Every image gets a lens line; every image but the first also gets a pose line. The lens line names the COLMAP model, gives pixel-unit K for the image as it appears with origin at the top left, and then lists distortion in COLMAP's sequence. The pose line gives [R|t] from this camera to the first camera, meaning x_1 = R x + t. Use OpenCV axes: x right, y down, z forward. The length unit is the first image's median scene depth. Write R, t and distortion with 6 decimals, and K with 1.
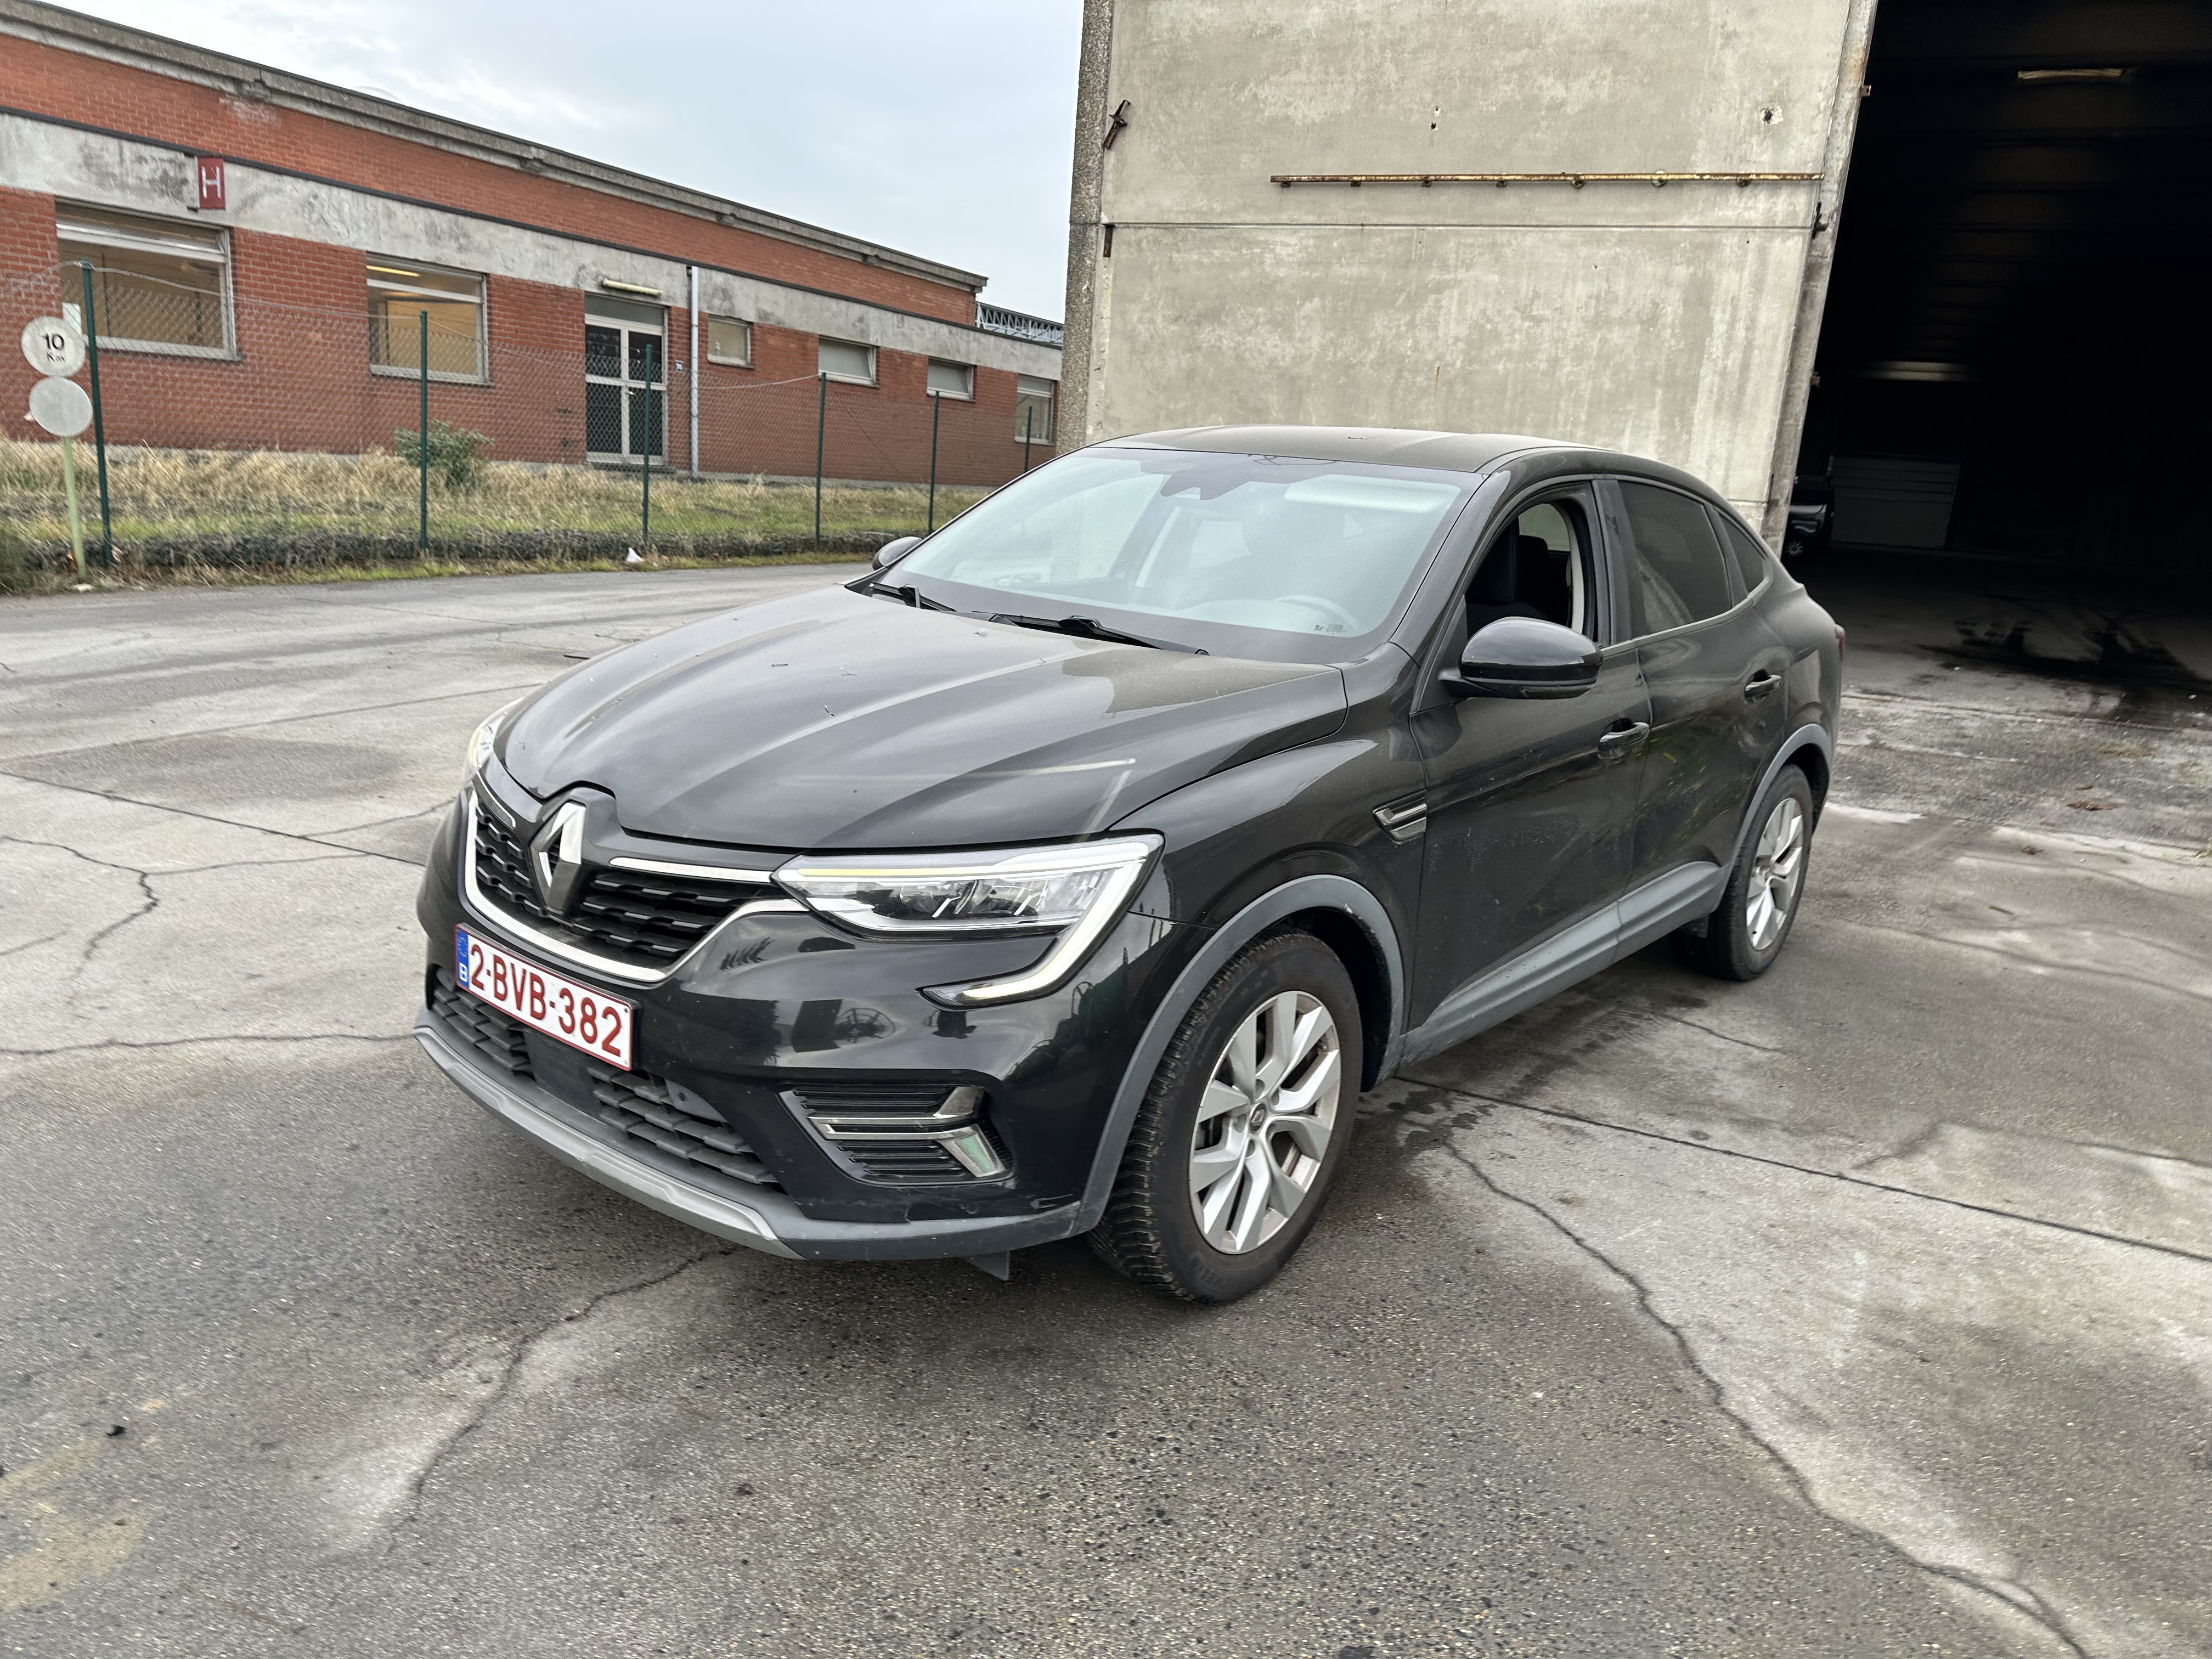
lens RADIAL K [[1554.5, 0, 1113.3], [0, 1554.5, 851.6], [0, 0, 1]] dist [0.033667, -0.035115]
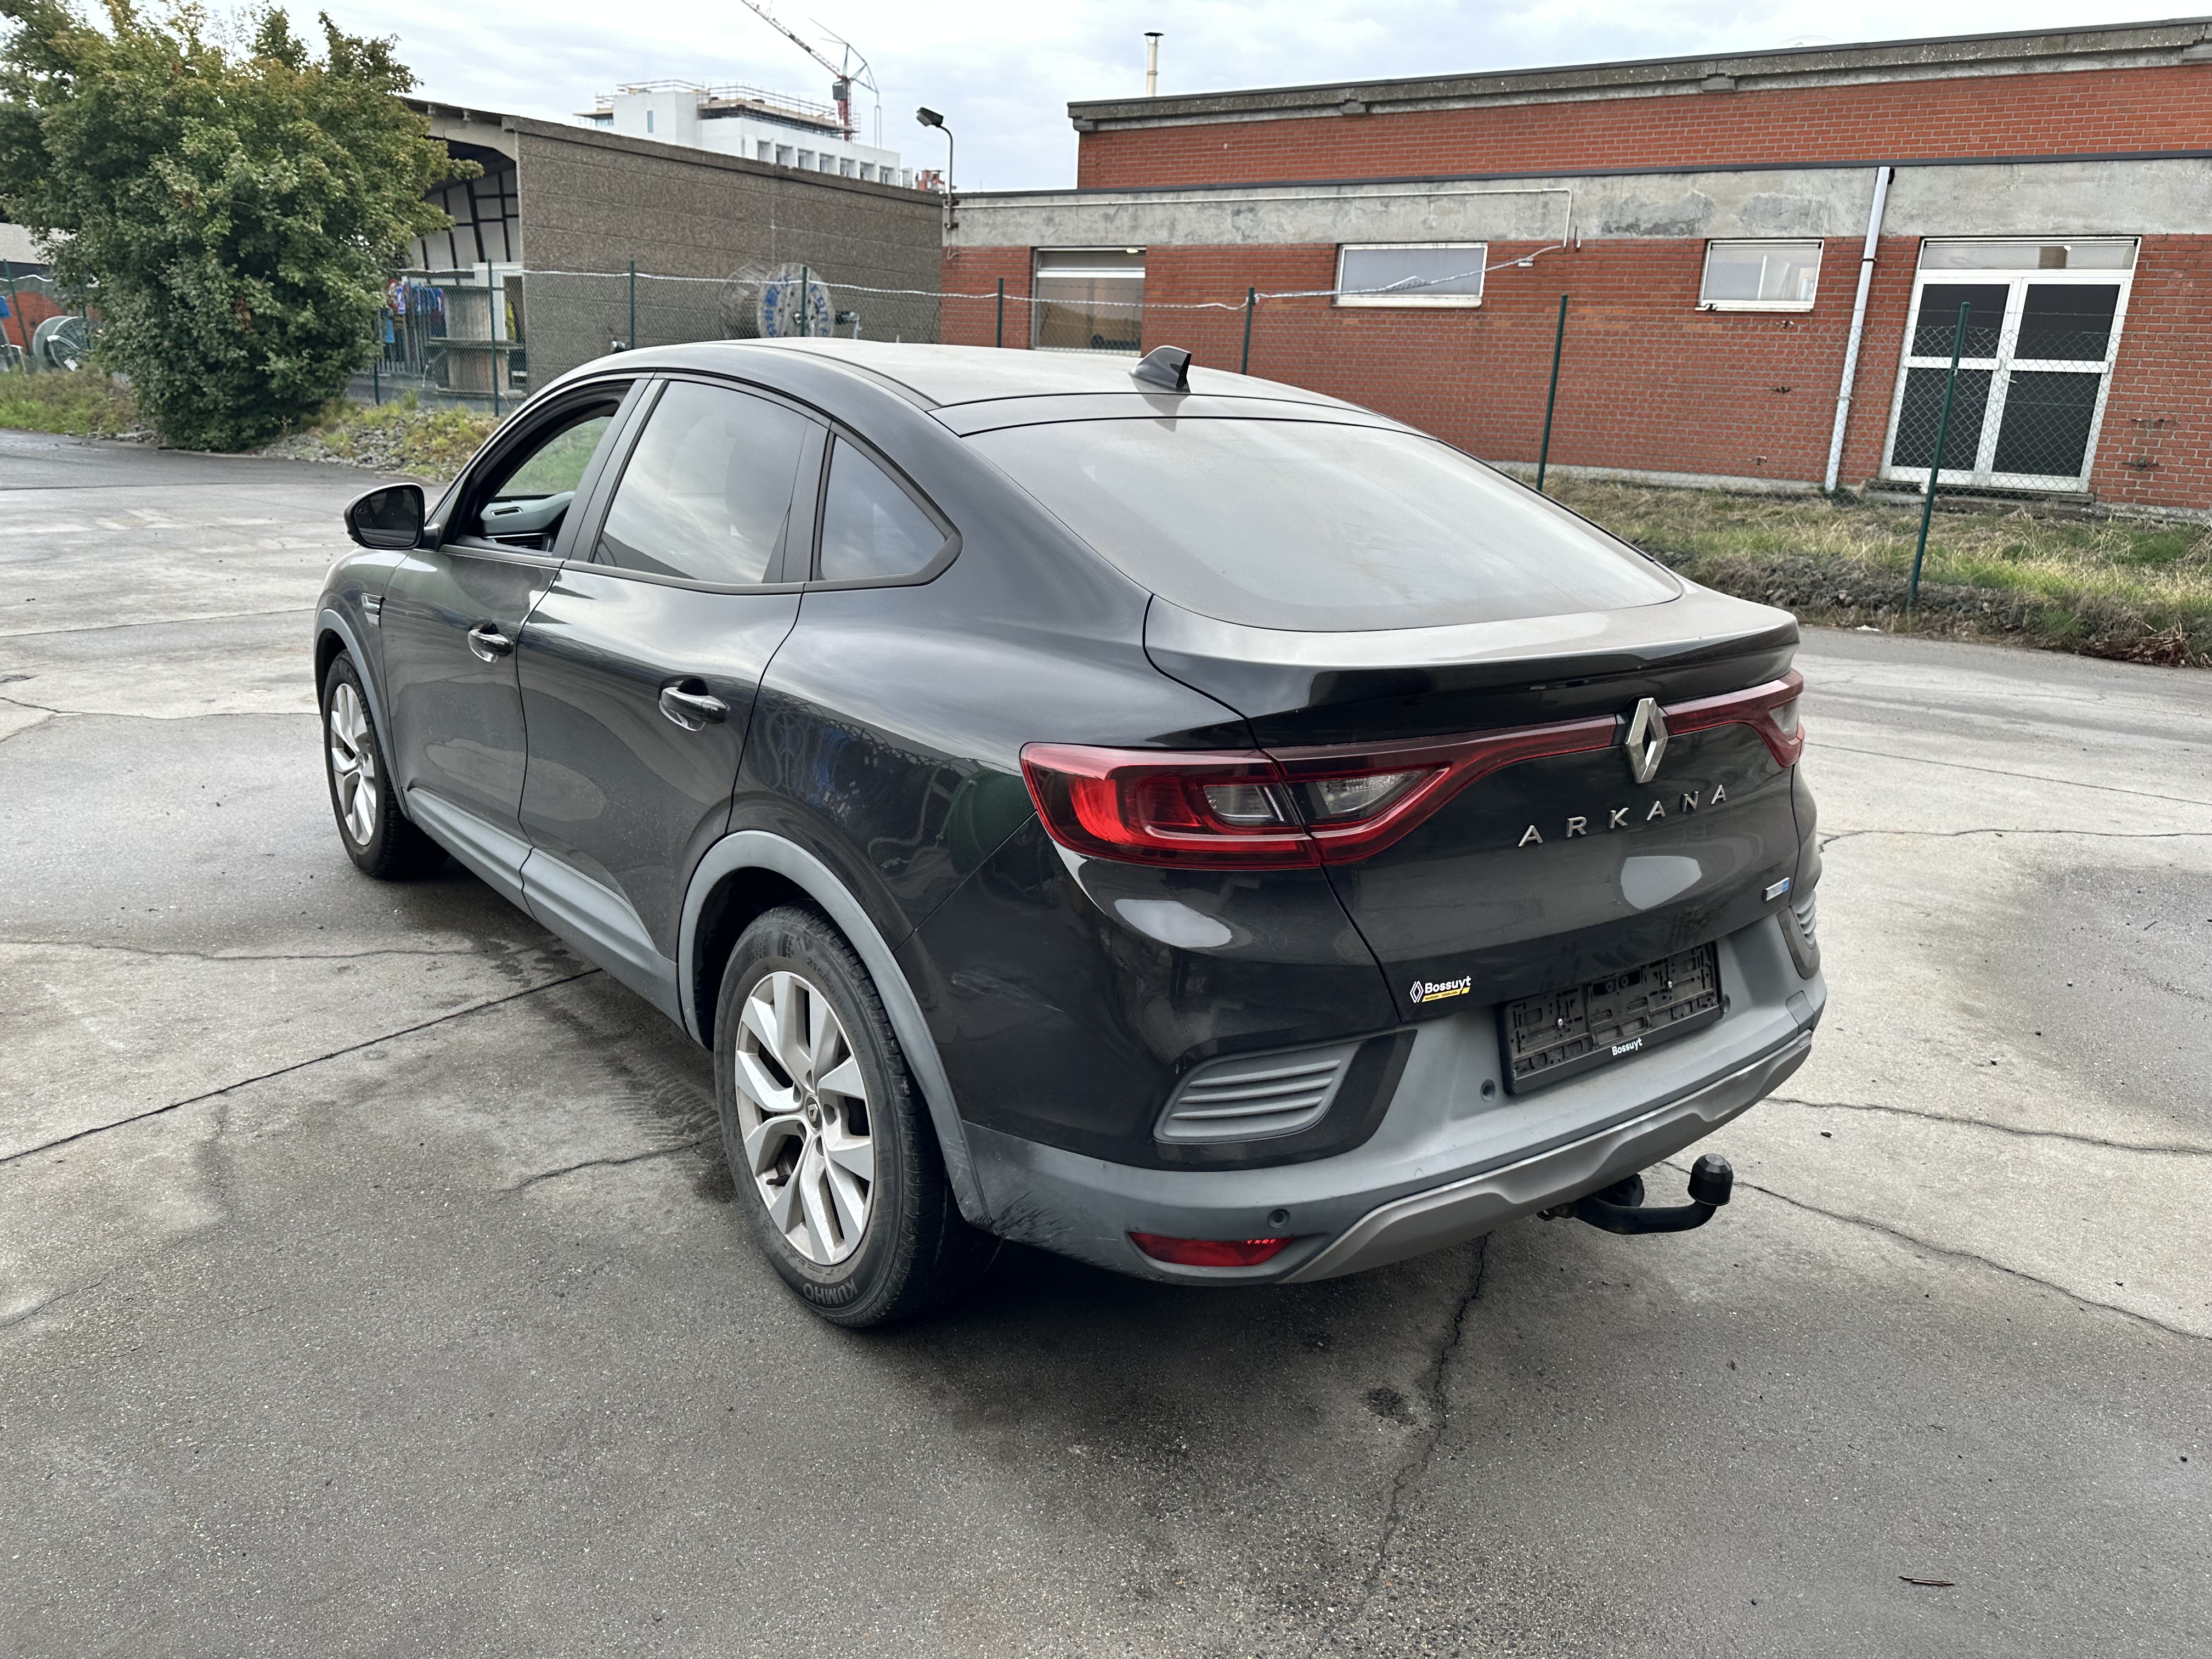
lens RADIAL K [[1554.5, 0, 1091.3], [0, 1554.5, 824.5], [0, 0, 1]] dist [0.033667, -0.035115]
pose [[-0.205478, 0.189667, -0.960107, 0.344044], [-0.297038, 0.922675, 0.245843, -0.091674], [0.932495, 0.335704, -0.133251, 0.435486]]
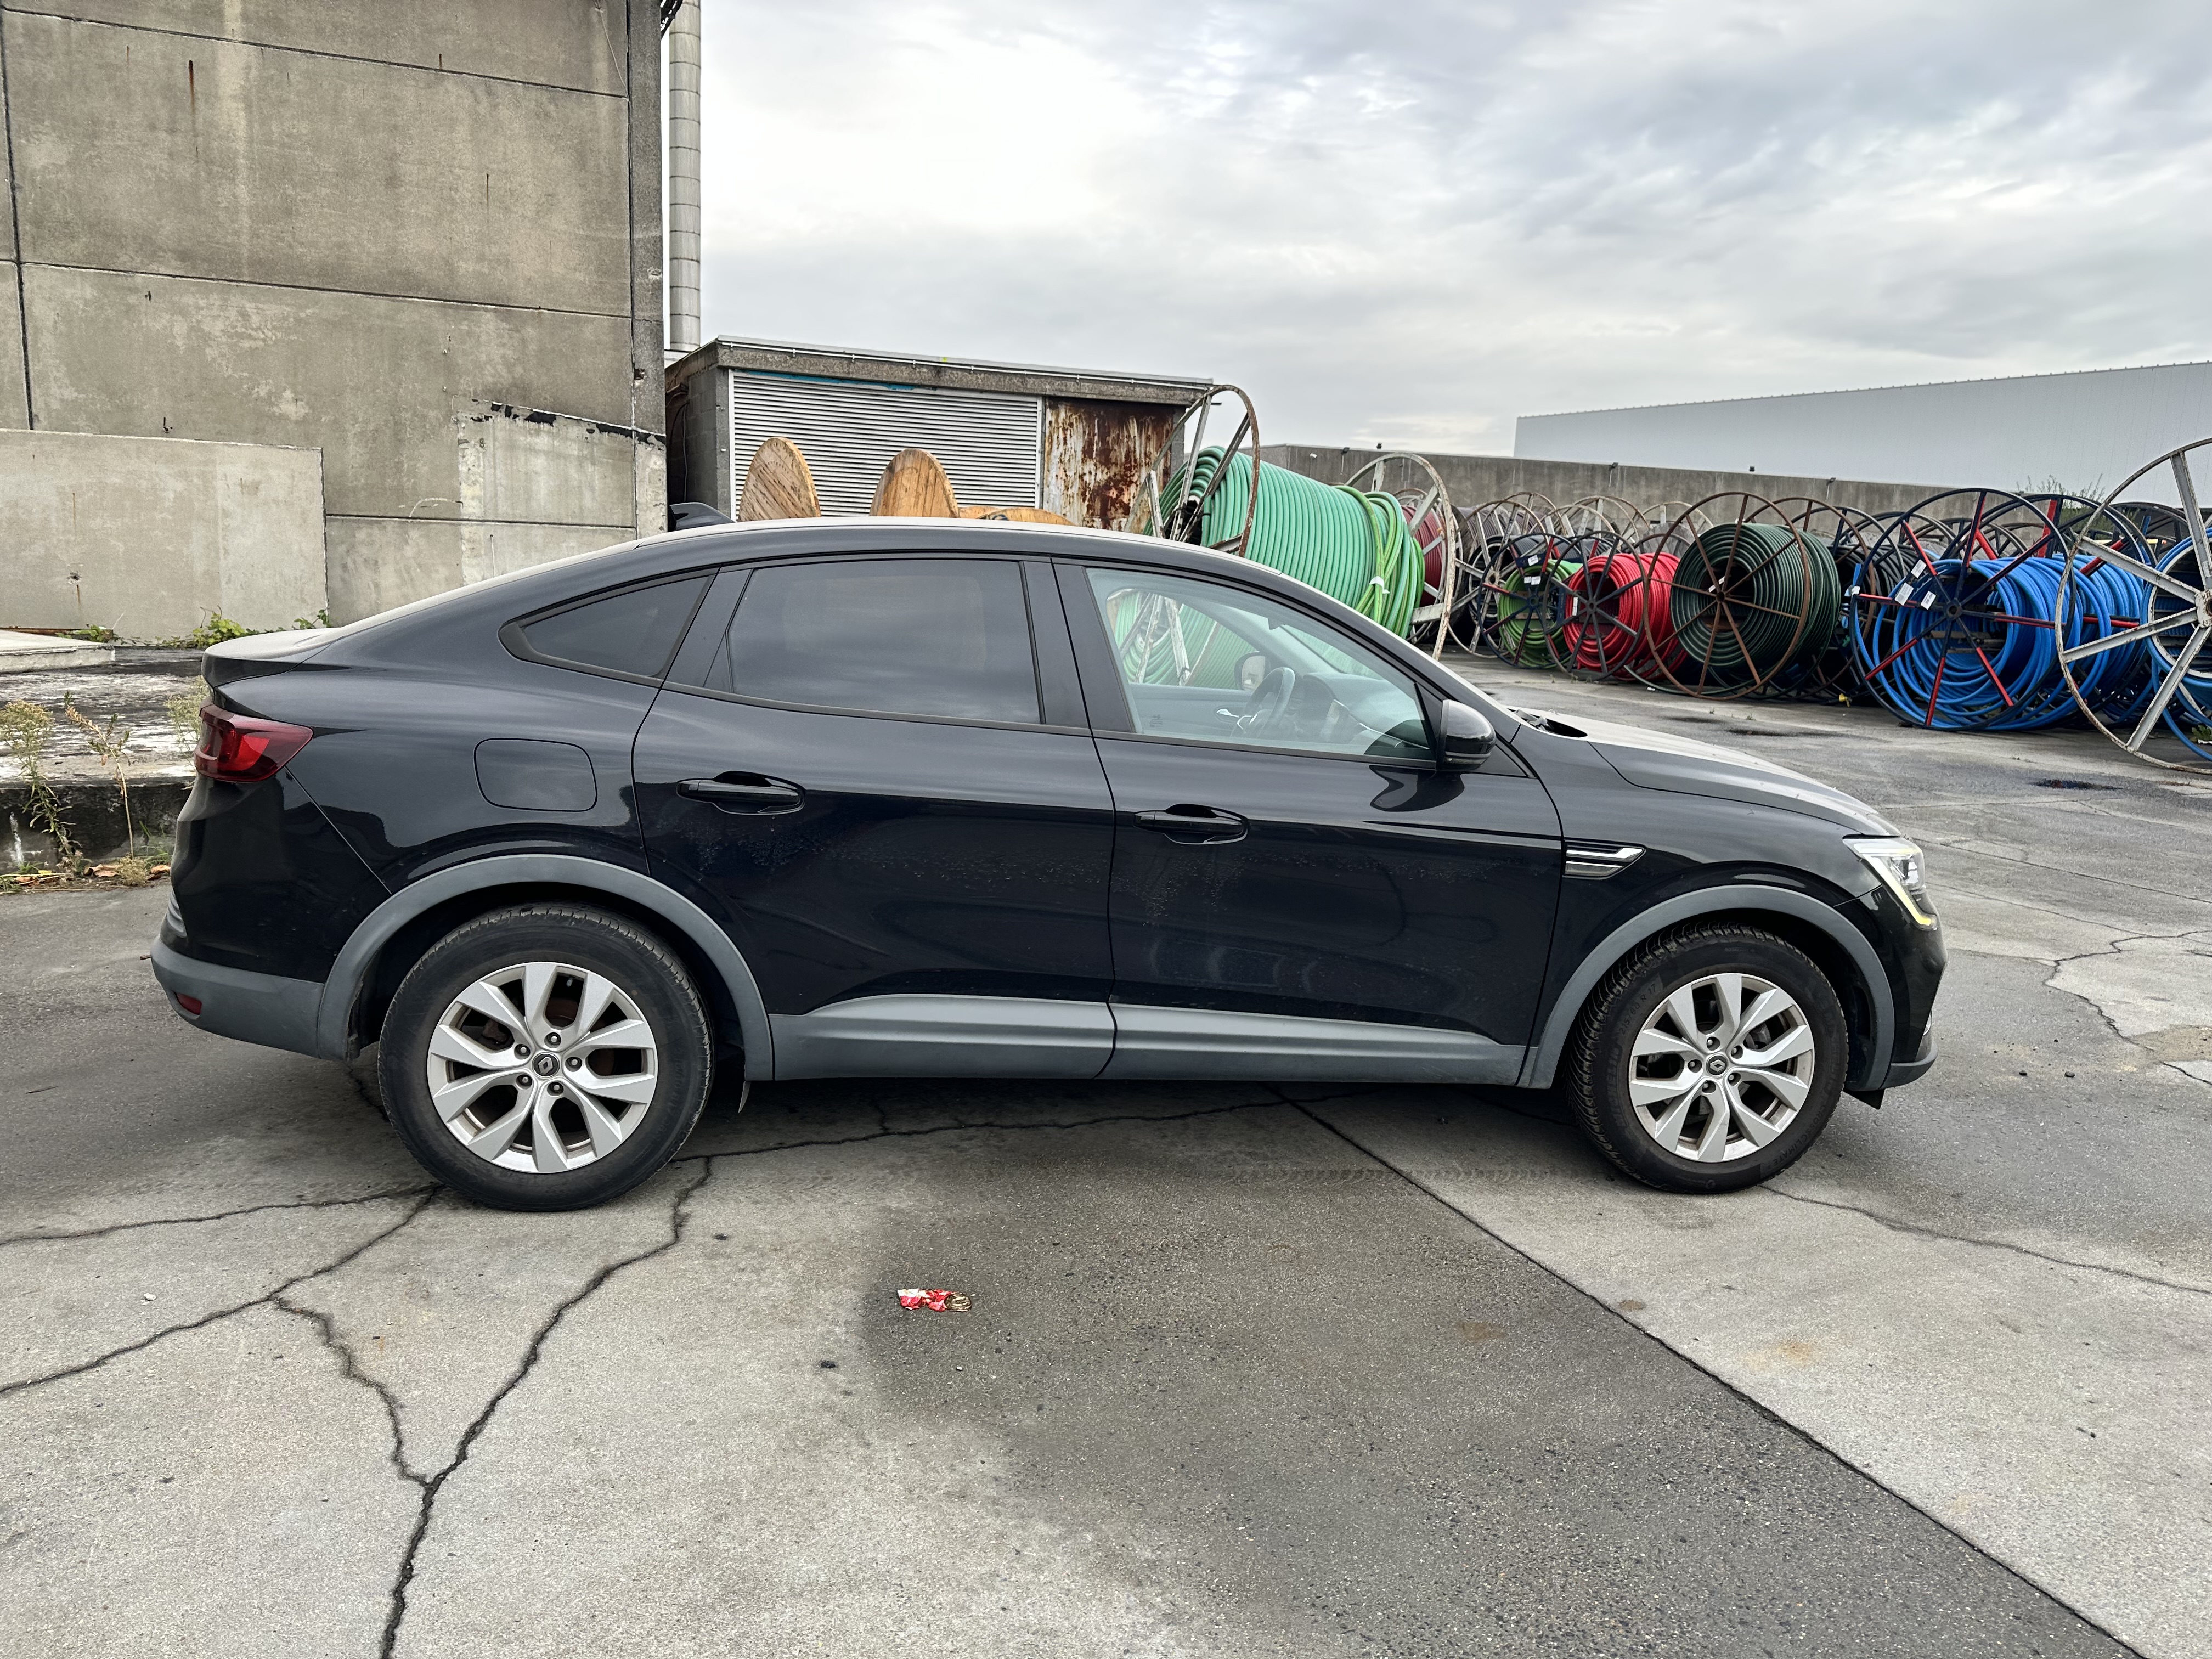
lens RADIAL K [[1554.5, 0, 1095.2], [0, 1554.5, 818.0], [0, 0, 1]] dist [0.033667, -0.035115]
pose [[-0.731250, -0.211726, 0.648418, -0.184418], [0.077002, 0.918907, 0.386887, -0.163878], [-0.677750, 0.332841, -0.655647, 0.572347]]
